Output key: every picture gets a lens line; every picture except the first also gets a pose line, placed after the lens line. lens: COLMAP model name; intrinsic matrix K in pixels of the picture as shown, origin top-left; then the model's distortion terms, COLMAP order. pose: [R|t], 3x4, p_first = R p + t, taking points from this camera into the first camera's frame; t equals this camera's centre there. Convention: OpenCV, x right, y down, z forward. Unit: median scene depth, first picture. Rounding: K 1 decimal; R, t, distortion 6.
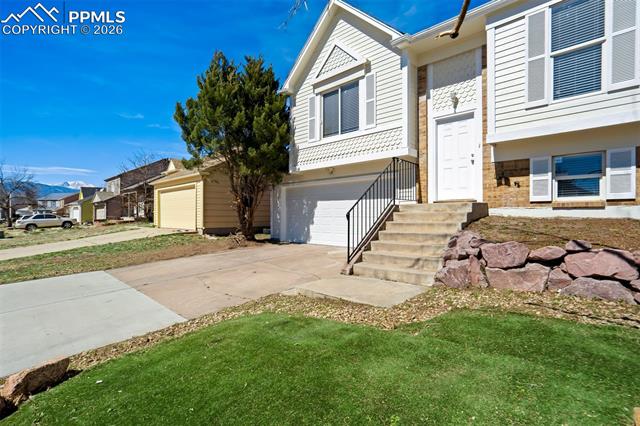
lens RADIAL K [[304.2, 0, 335.1], [0, 304.2, 212.2], [0, 0, 1]] dist [-0.000342, 0.001084]
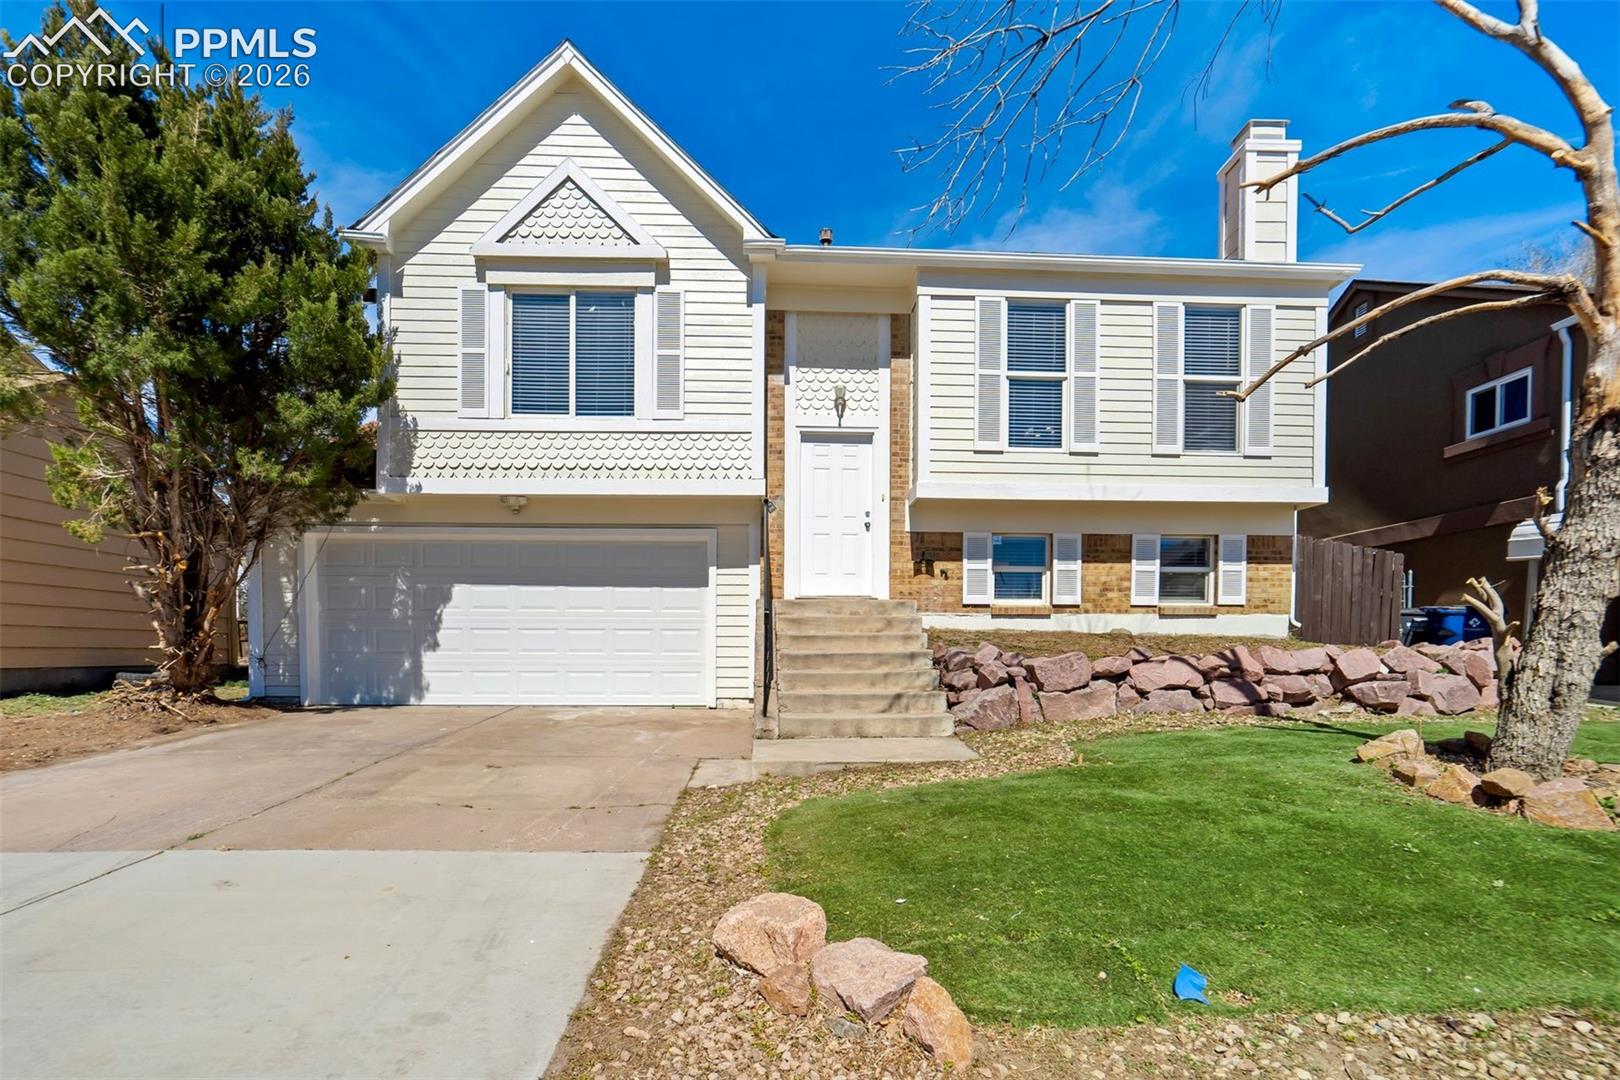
lens RADIAL K [[814.2, 0, 813.4], [0, 814.2, 685.5], [0, 0, 1]] dist [-0.013979, 0.000856]
pose [[0.710278, -0.026040, 0.703440, -0.599678], [-0.011103, 0.998777, 0.048183, 0.044007], [-0.703834, -0.042034, 0.709120, 0.036753]]
